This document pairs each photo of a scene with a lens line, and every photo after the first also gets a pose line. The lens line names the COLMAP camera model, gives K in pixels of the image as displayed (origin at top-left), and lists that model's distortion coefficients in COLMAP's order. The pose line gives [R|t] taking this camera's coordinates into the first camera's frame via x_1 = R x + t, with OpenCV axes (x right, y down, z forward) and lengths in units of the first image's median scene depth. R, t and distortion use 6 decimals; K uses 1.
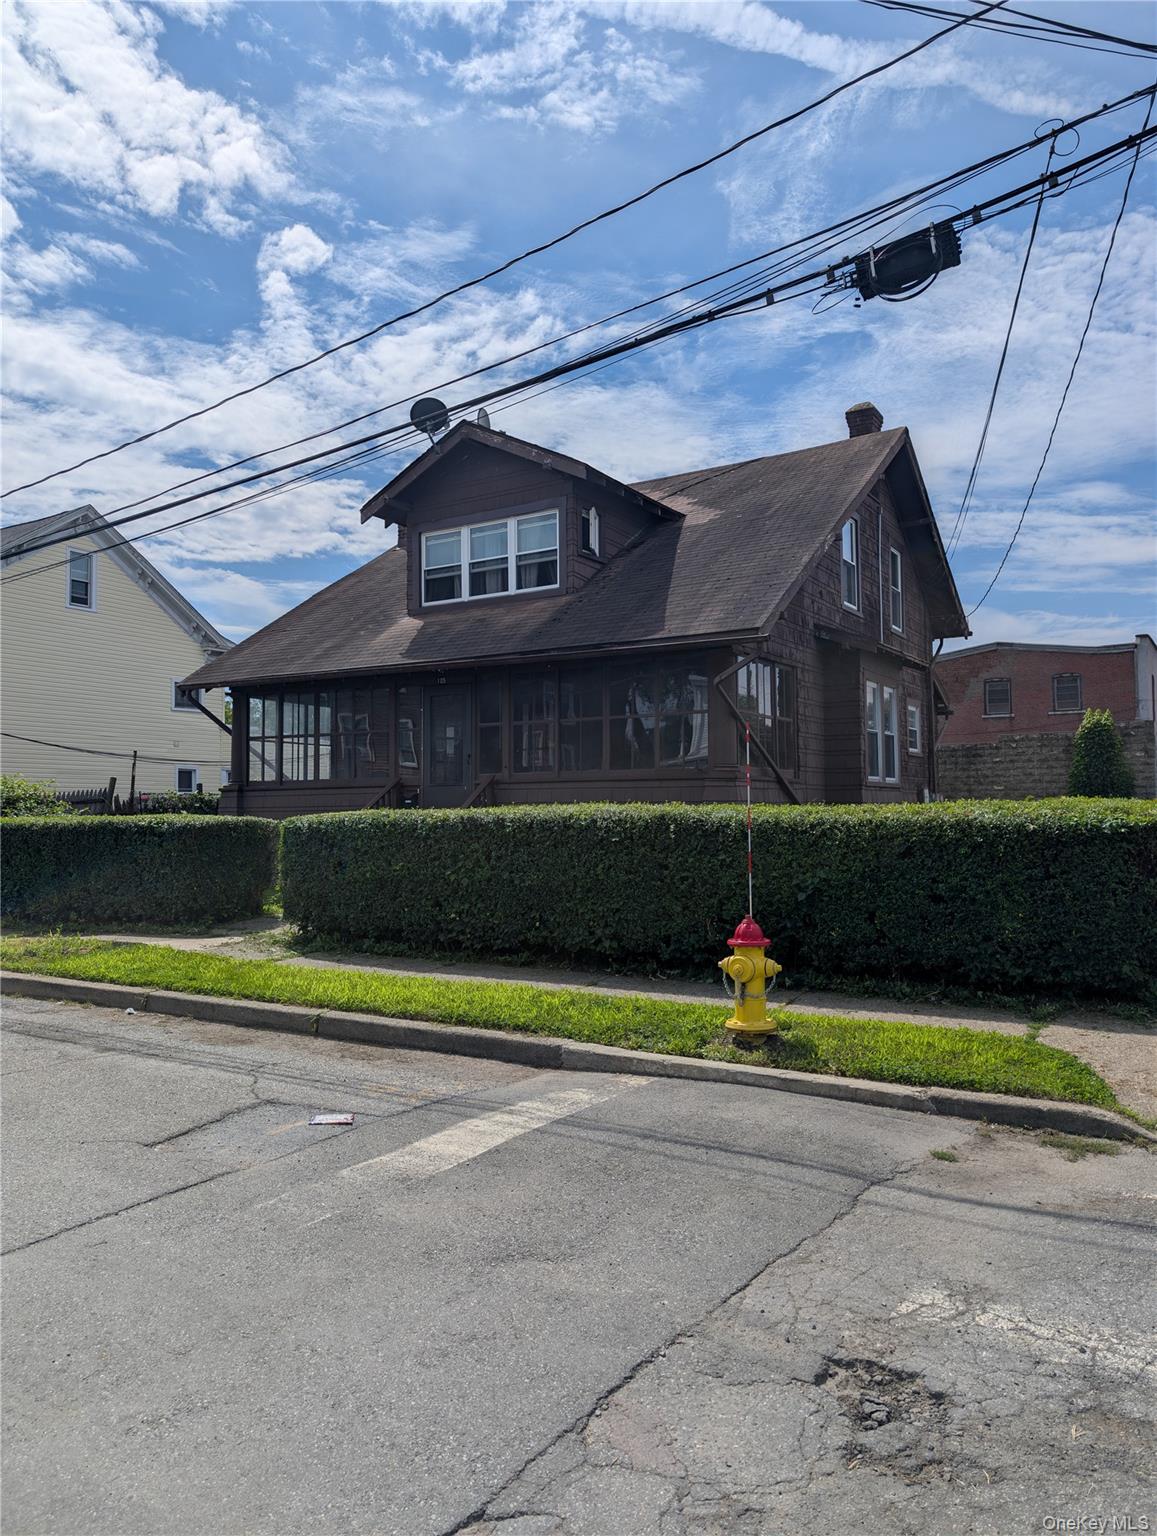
lens RADIAL K [[1106.5, 0, 576.2], [0, 1106.5, 740.8], [0, 0, 1]] dist [0.013852, 0.000995]
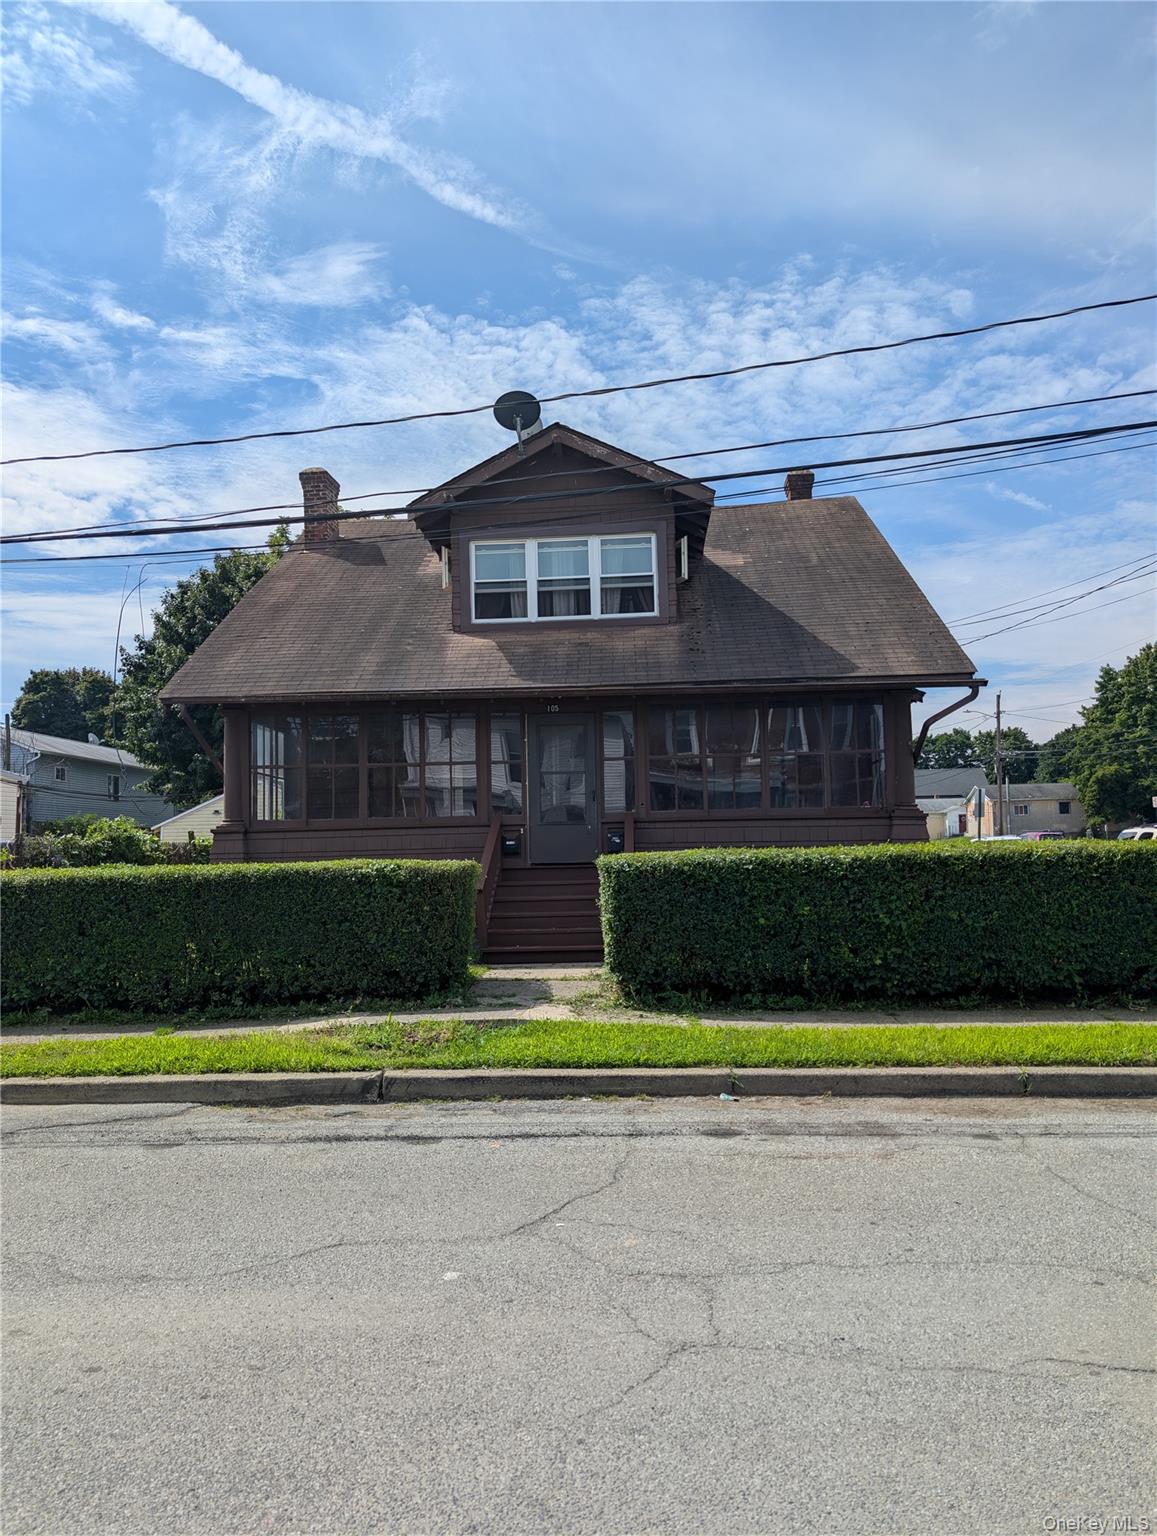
lens RADIAL K [[1108.5, 0, 560.1], [0, 1108.5, 777.0], [0, 0, 1]] dist [0.030624, -0.022308]
pose [[0.882984, 0.019901, 0.468981, -0.490462], [-0.015738, 0.999794, -0.012795, 0.011848], [-0.469139, 0.003917, 0.883116, 0.184430]]
